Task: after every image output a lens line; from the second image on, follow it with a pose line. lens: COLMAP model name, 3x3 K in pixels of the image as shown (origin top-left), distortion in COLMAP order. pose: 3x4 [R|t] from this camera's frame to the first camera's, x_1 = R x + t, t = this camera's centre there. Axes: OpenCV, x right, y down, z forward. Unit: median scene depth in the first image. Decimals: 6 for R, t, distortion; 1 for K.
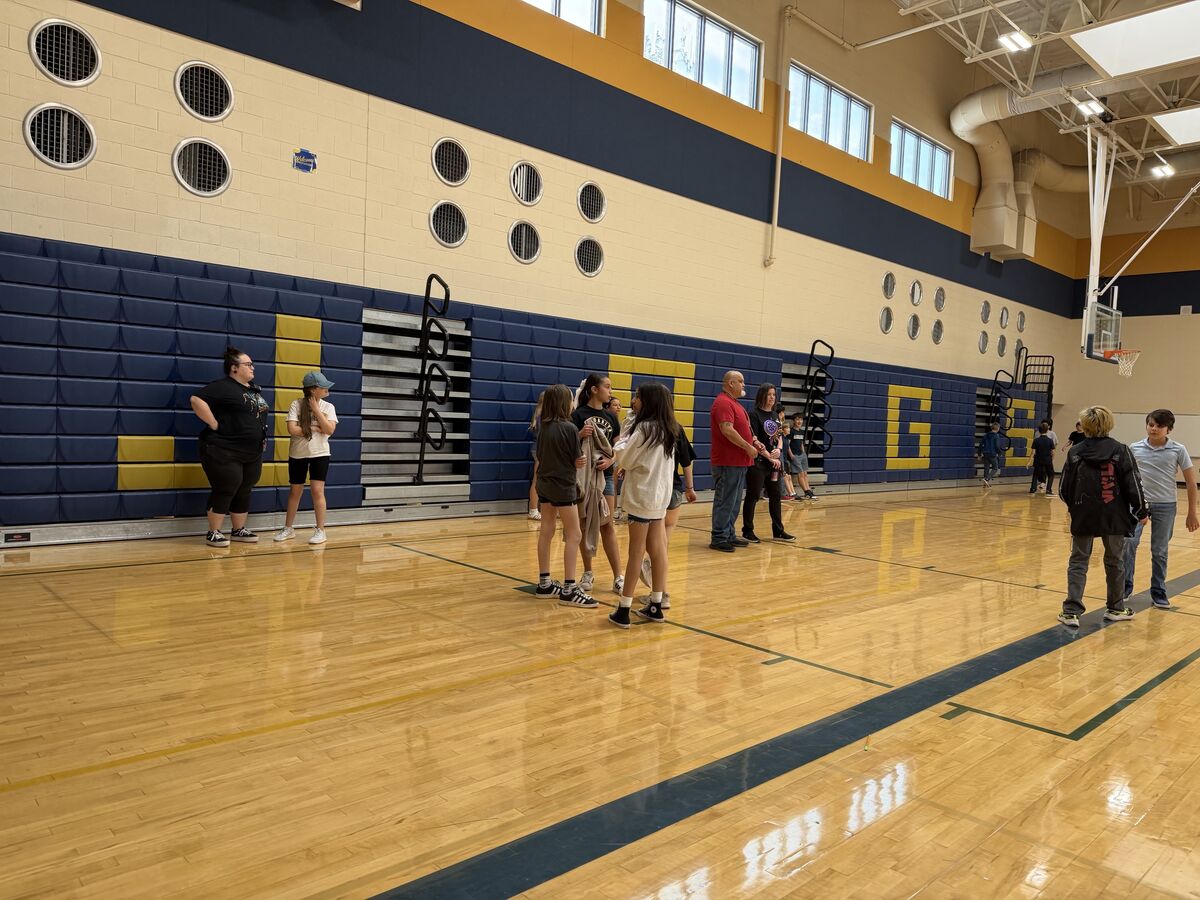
lens RADIAL K [[843.0, 0, 605.8], [0, 843.0, 443.6], [0, 0, 1]] dist [0.069492, -0.083283]
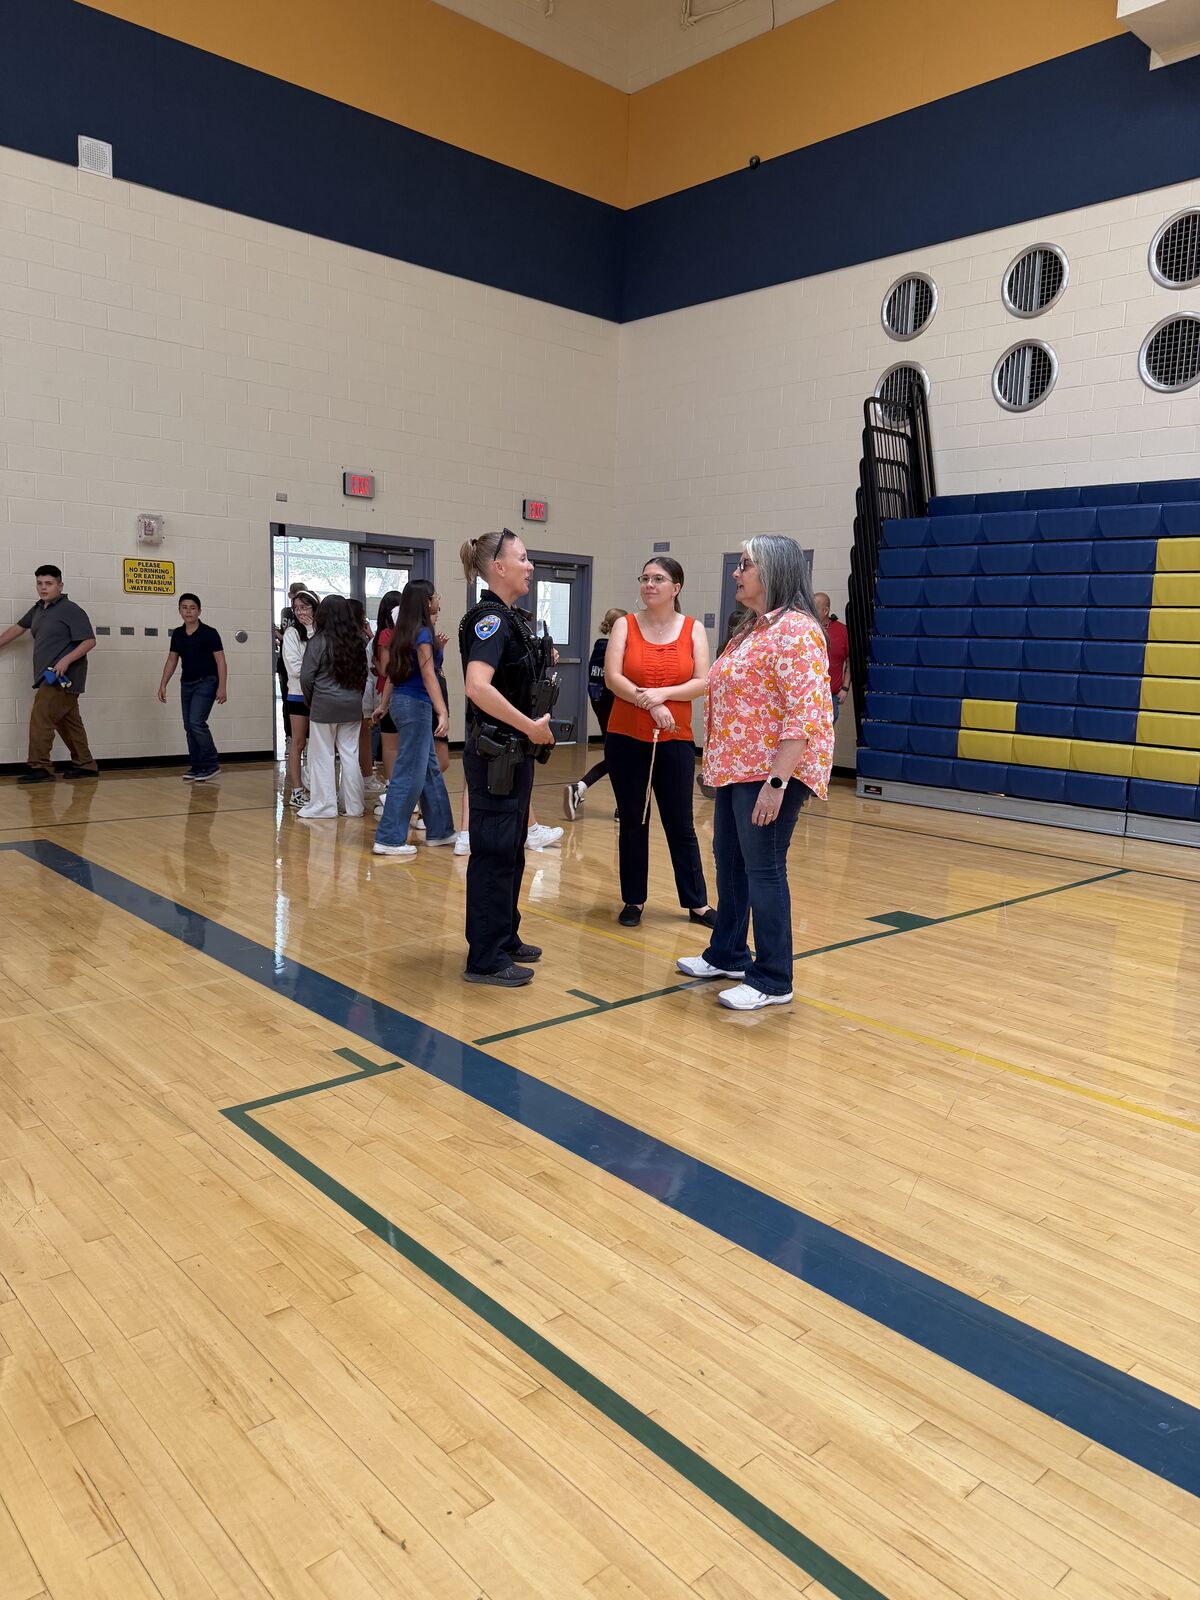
lens RADIAL K [[1124.0, 0, 612.2], [0, 1124.0, 800.5], [0, 0, 1]] dist [0.069492, -0.083283]
pose [[-0.024939, 0.094165, -0.995244, 0.825167], [-0.072022, 0.992798, 0.095738, 0.011317], [0.997091, 0.074067, -0.017977, 0.784774]]
